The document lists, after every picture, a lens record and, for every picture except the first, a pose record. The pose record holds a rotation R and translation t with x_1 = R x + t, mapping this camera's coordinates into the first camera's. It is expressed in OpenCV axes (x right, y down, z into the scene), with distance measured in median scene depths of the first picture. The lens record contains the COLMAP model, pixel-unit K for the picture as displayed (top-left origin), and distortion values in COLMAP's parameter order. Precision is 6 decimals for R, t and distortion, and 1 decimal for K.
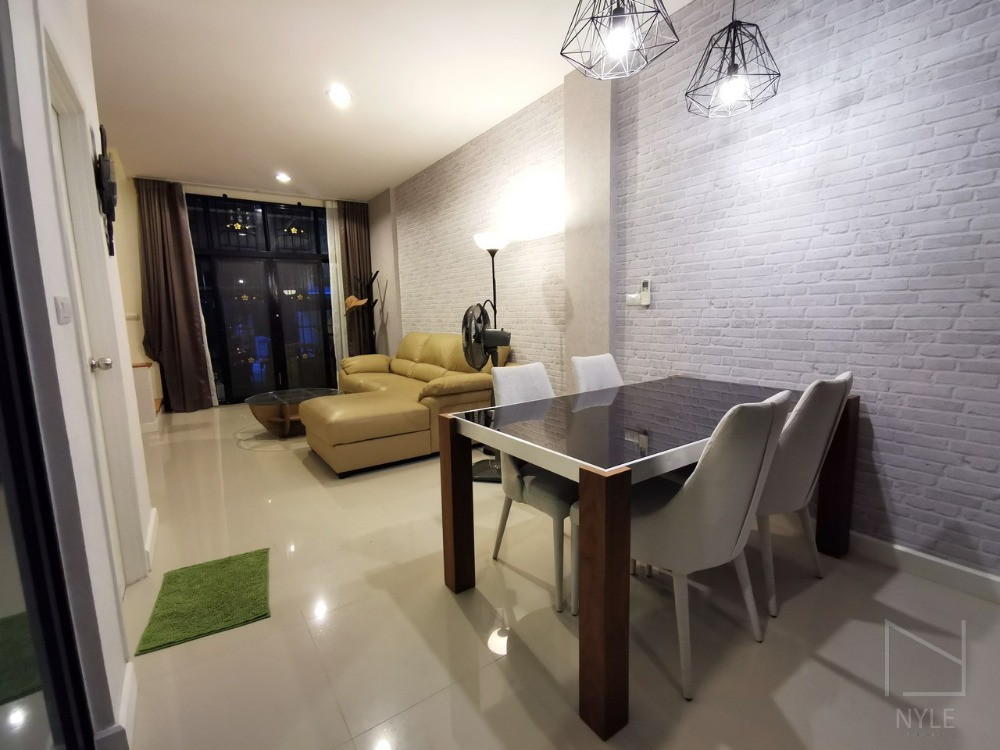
lens RADIAL K [[463.4, 0, 502.6], [0, 463.4, 374.0], [0, 0, 1]] dist [0.014034, -0.006666]
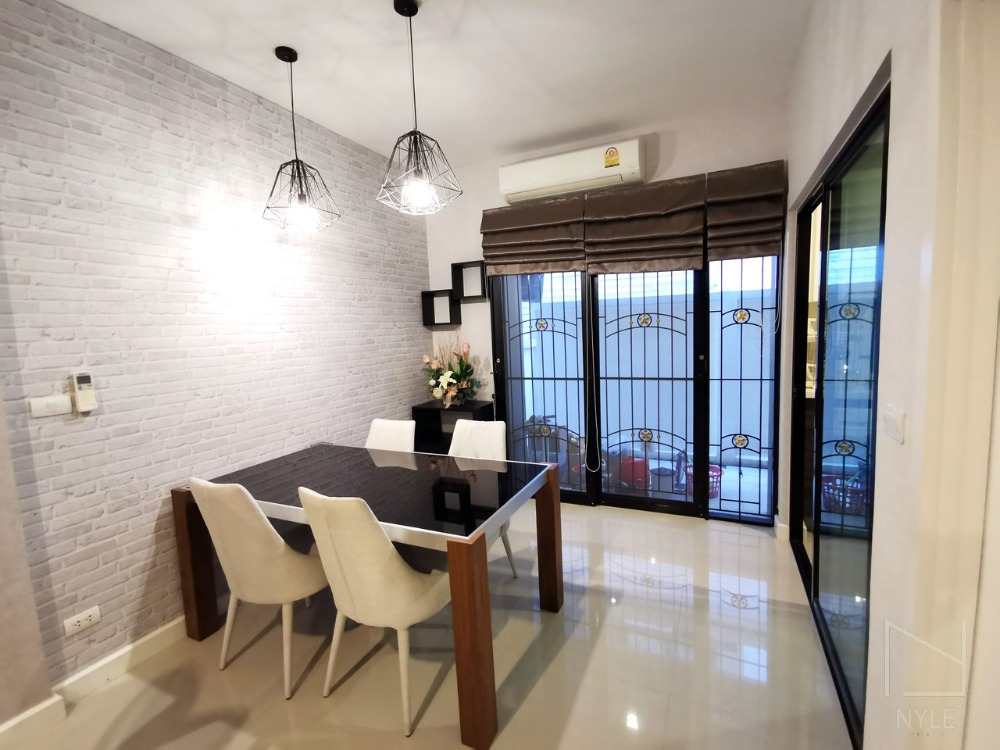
lens RADIAL K [[463.4, 0, 502.6], [0, 463.4, 374.0], [0, 0, 1]] dist [0.014034, -0.006666]
pose [[-0.508473, -0.045771, 0.859861, -0.524613], [0.166982, 0.974389, 0.150611, -0.194215], [-0.844732, 0.220163, -0.487807, 0.798051]]
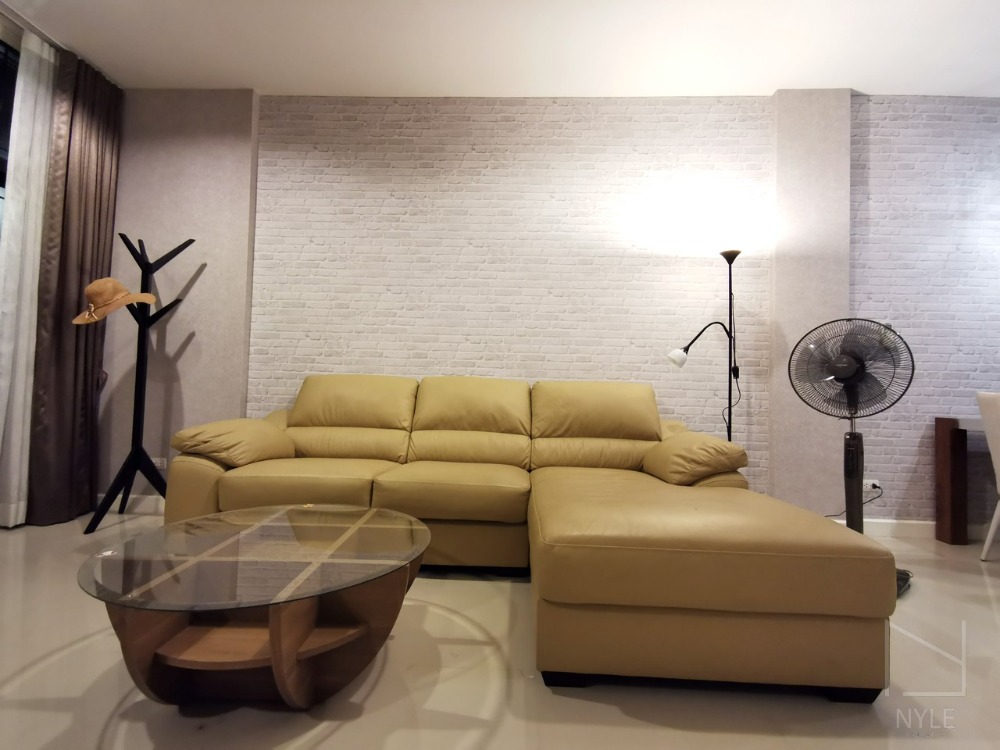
lens RADIAL K [[463.4, 0, 502.6], [0, 463.4, 374.0], [0, 0, 1]] dist [0.014034, -0.006666]
pose [[0.595286, 0.070359, 0.800428, -0.931125], [0.069012, 0.988001, -0.138172, -0.014175], [-0.800545, 0.137491, 0.583287, 1.055717]]
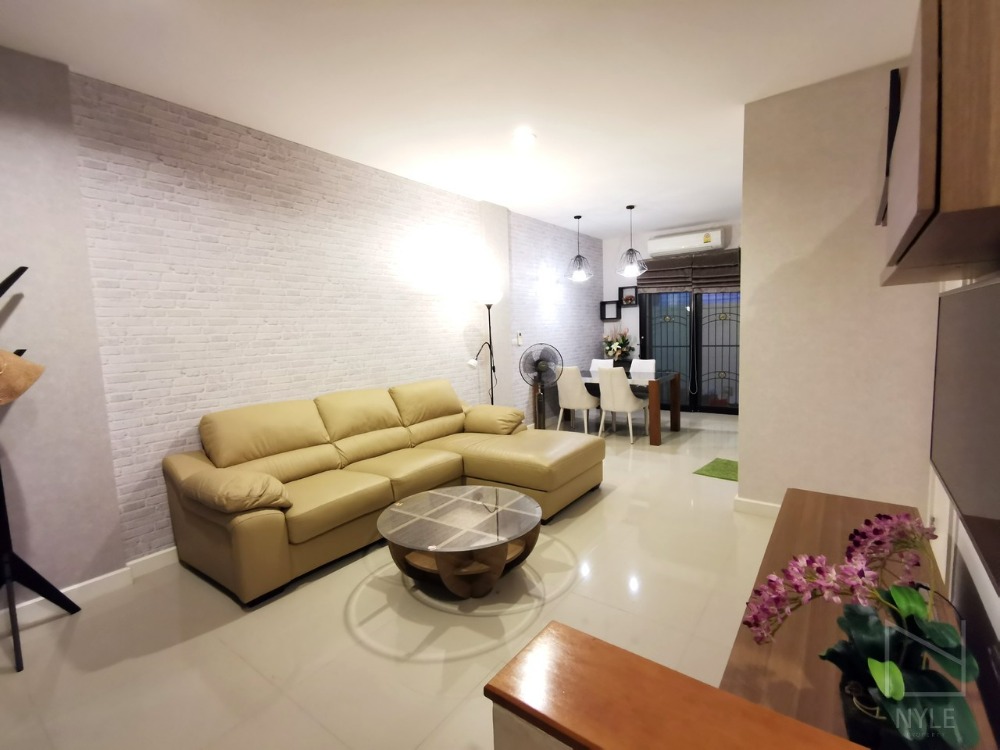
lens RADIAL K [[459.9, 0, 503.0], [0, 459.9, 374.2], [0, 0, 1]] dist [0.009818, 0.000376]
pose [[-0.330159, -0.057892, 0.942149, -1.481544], [0.168801, 0.978407, 0.119273, -0.264768], [-0.928710, 0.198415, -0.313257, 1.663004]]
